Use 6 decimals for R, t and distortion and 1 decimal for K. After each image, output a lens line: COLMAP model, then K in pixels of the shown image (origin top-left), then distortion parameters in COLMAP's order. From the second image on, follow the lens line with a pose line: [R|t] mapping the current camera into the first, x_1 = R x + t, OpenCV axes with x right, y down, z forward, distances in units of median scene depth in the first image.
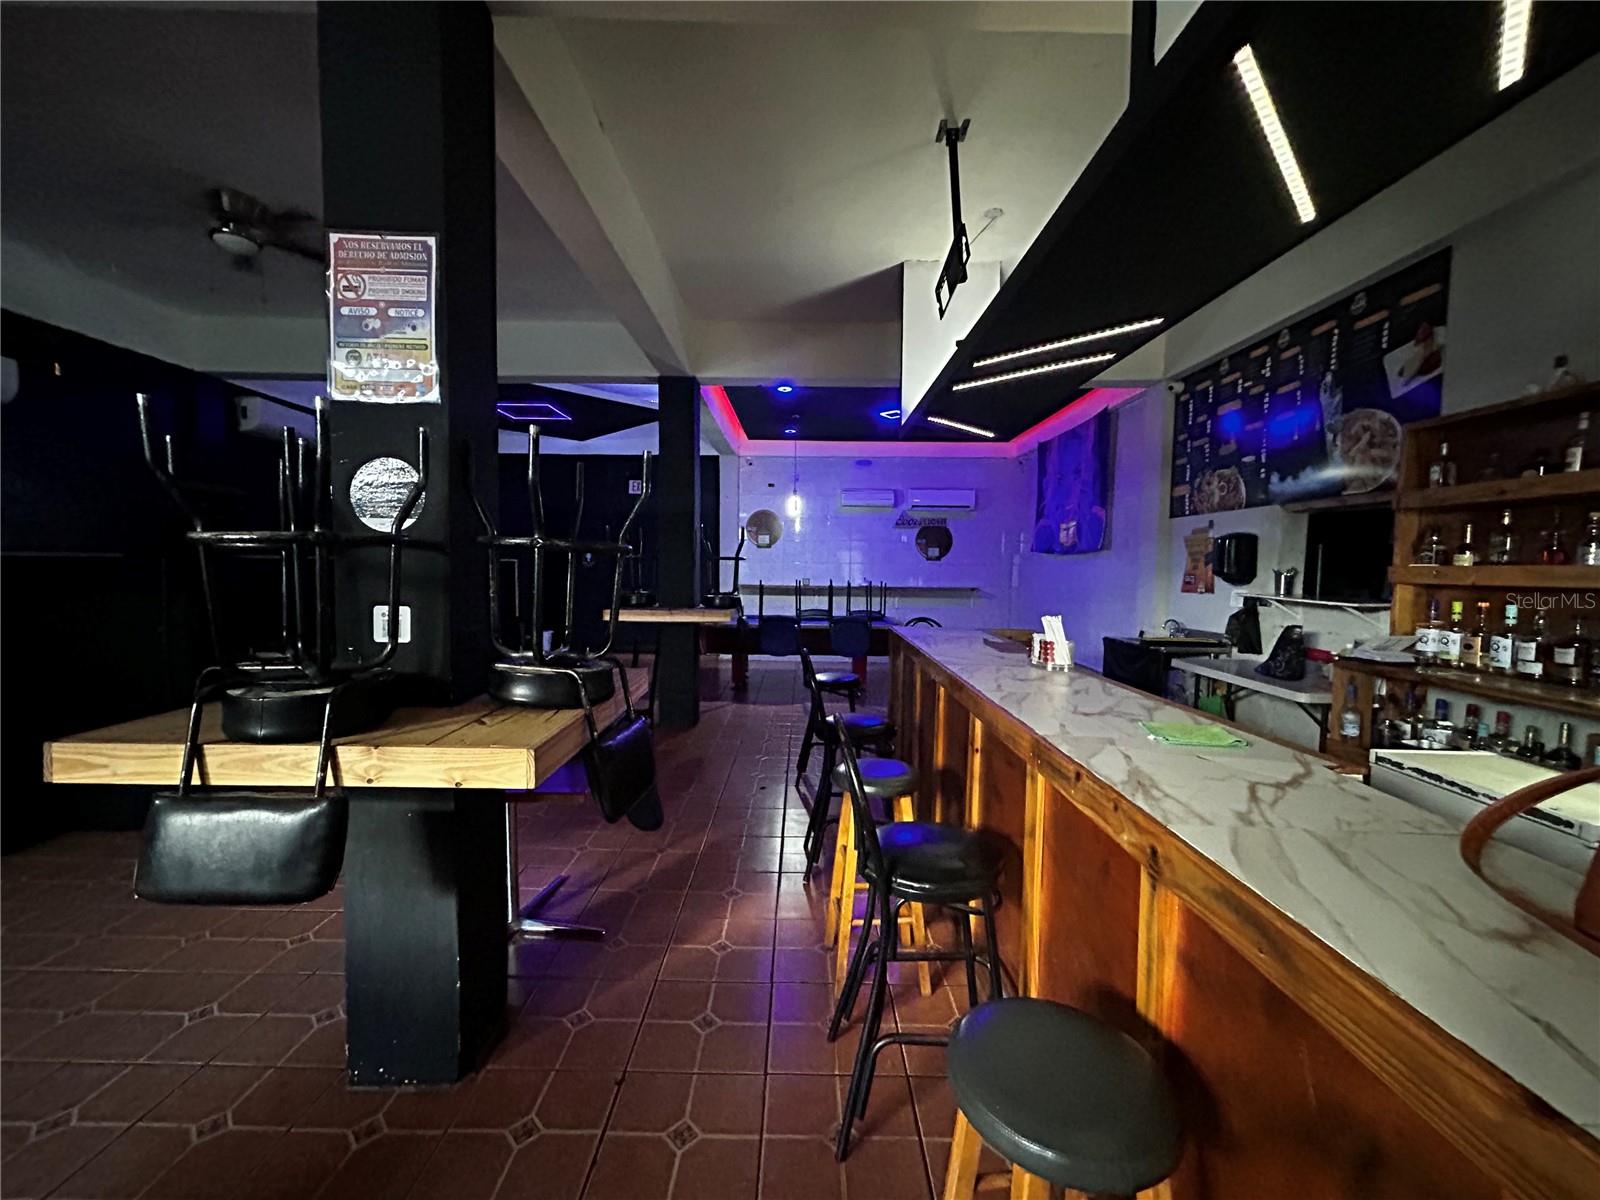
lens RADIAL K [[640.7, 0, 797.7], [0, 640.7, 594.7], [0, 0, 1]] dist [0.007429, 0.000160]
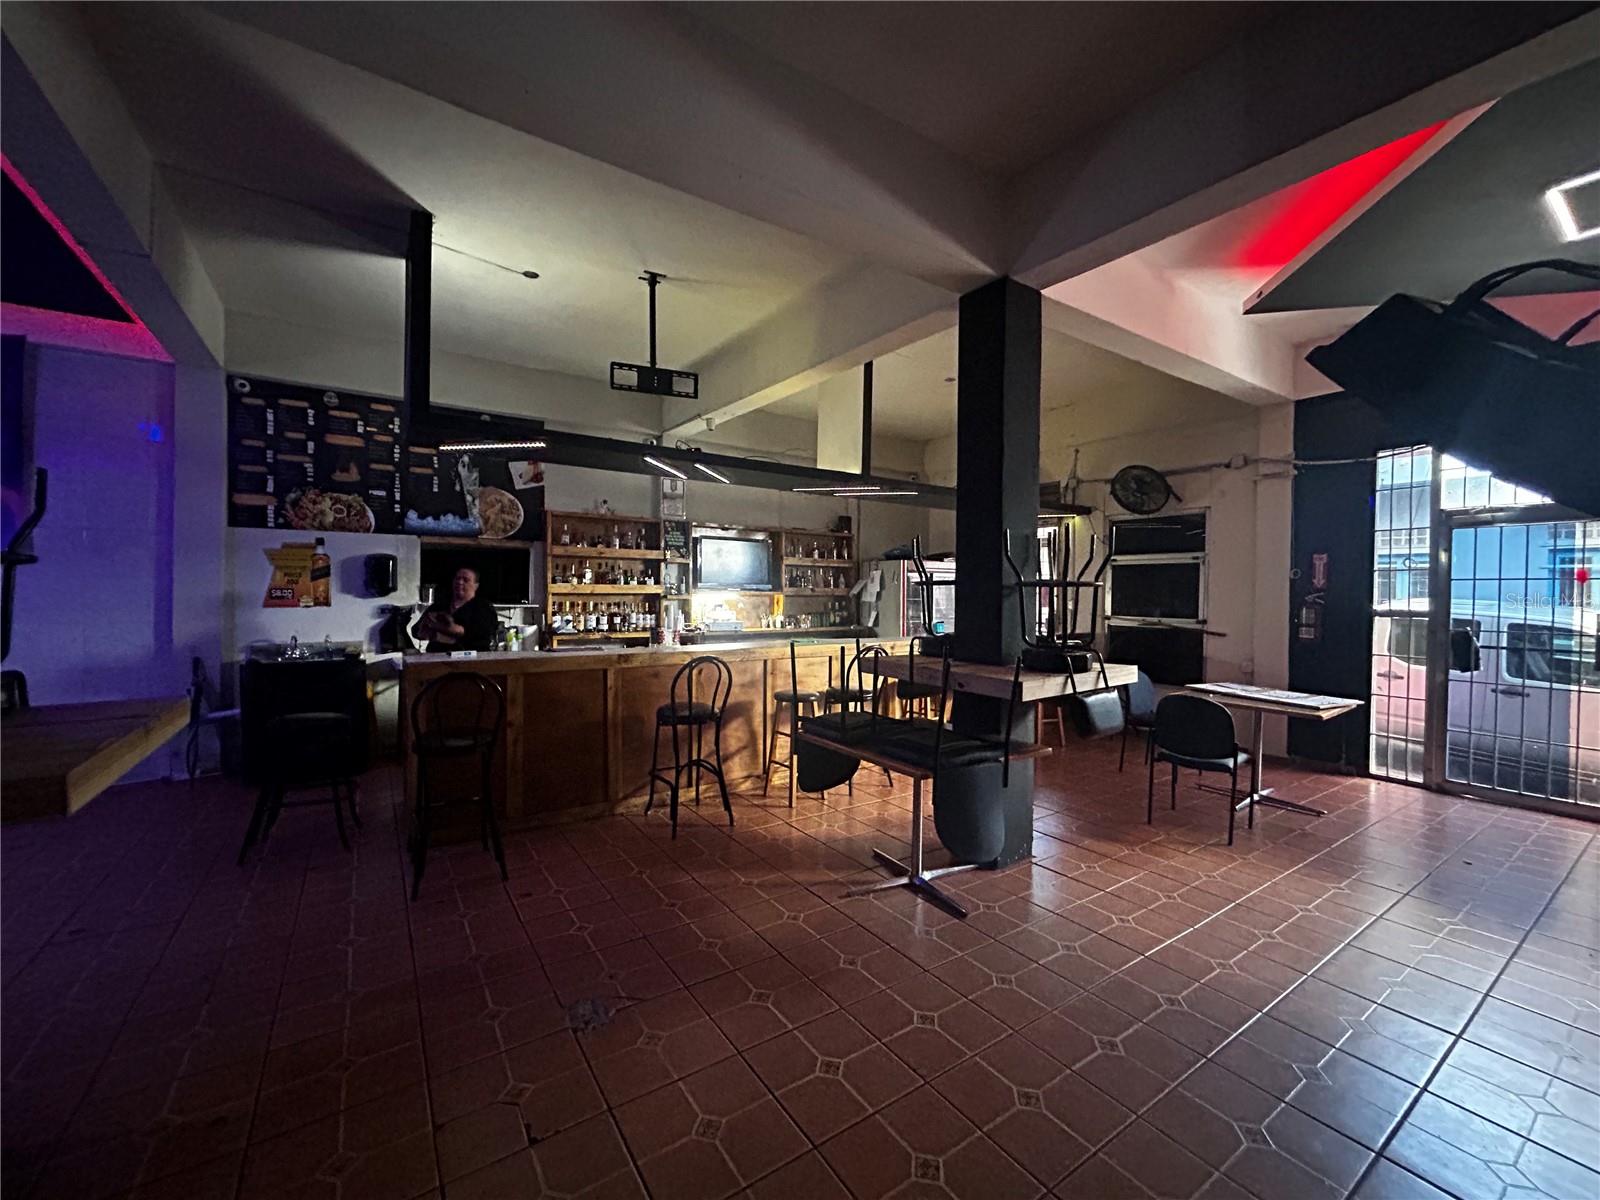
lens RADIAL K [[641.7, 0, 793.8], [0, 641.7, 597.8], [0, 0, 1]] dist [-0.000081, 0.000146]
pose [[-0.562126, -0.026303, 0.826633, -0.714646], [0.021803, 0.998675, 0.046604, -0.051999], [-0.826764, 0.044220, -0.560808, 1.009173]]
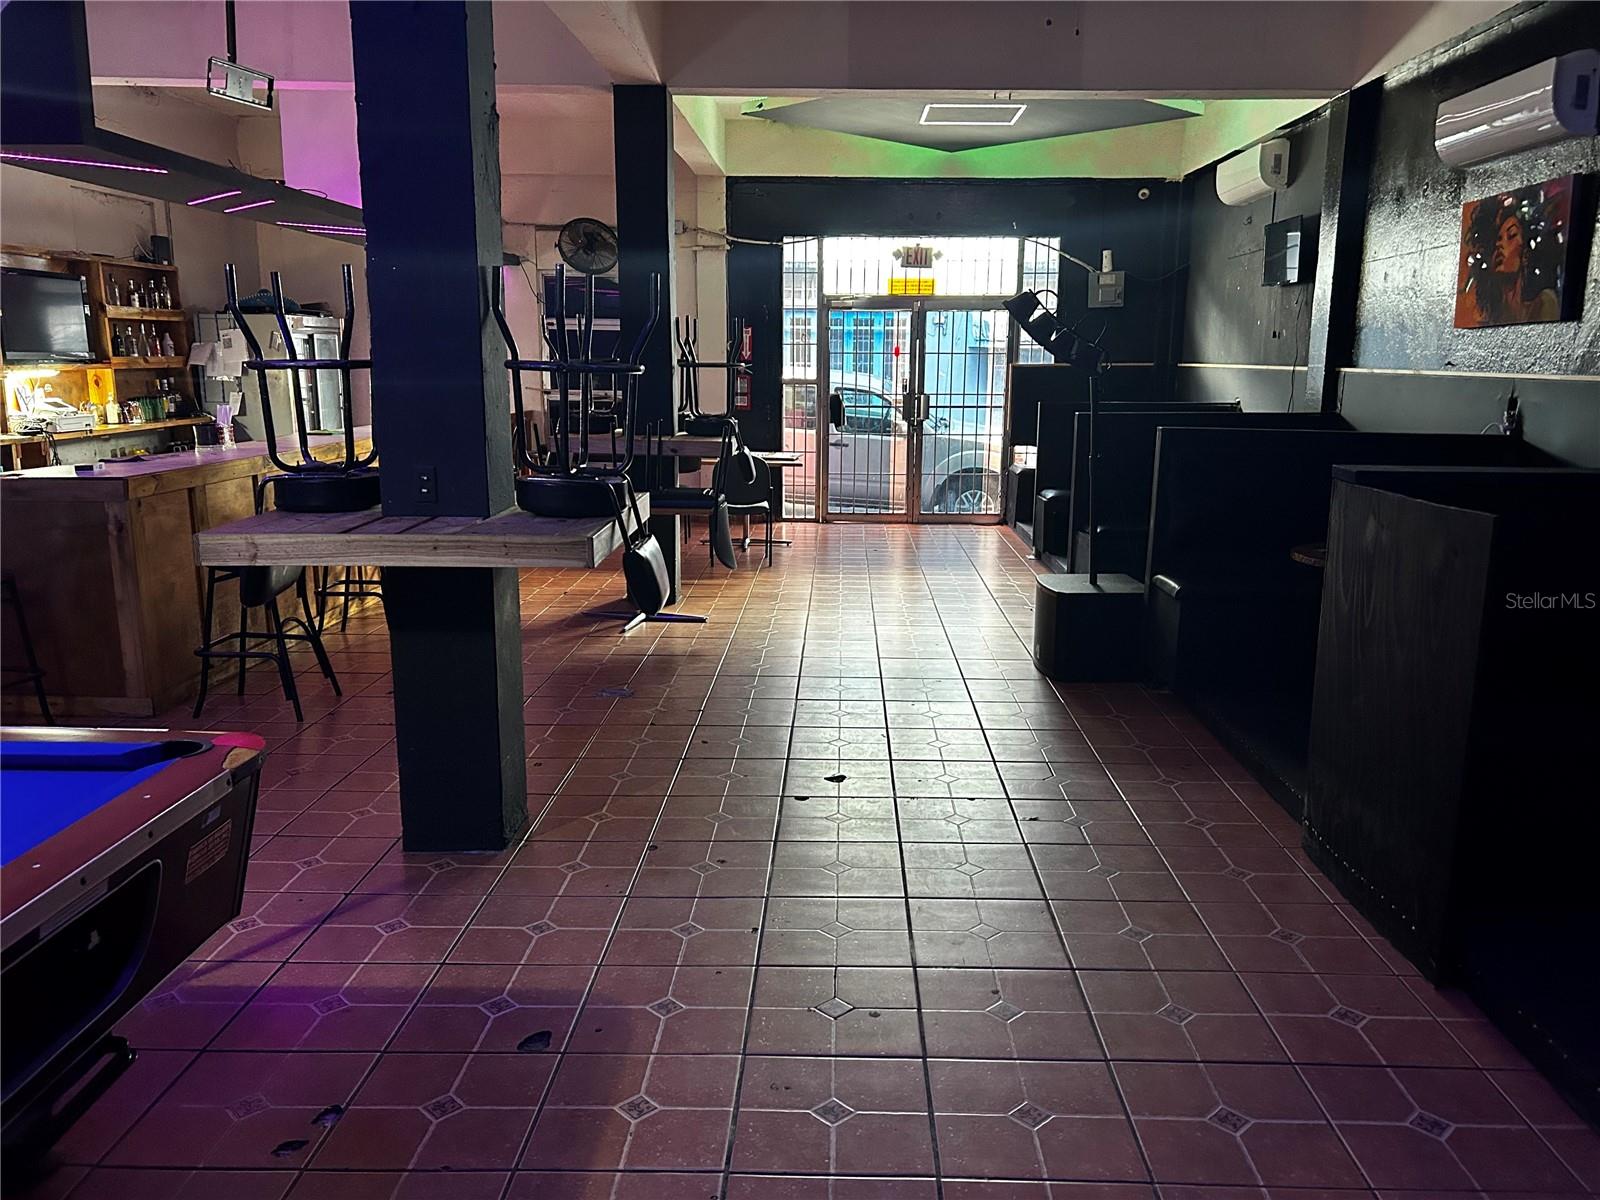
lens RADIAL K [[1194.7, 0, 813.3], [0, 1194.7, 594.2], [0, 0, 1]] dist [0.069612, -0.080469]
pose [[-0.999596, -0.023114, 0.016520, -0.480299], [-0.018444, 0.970233, 0.241470, -0.119766], [-0.021610, 0.241068, -0.970268, 1.997015]]
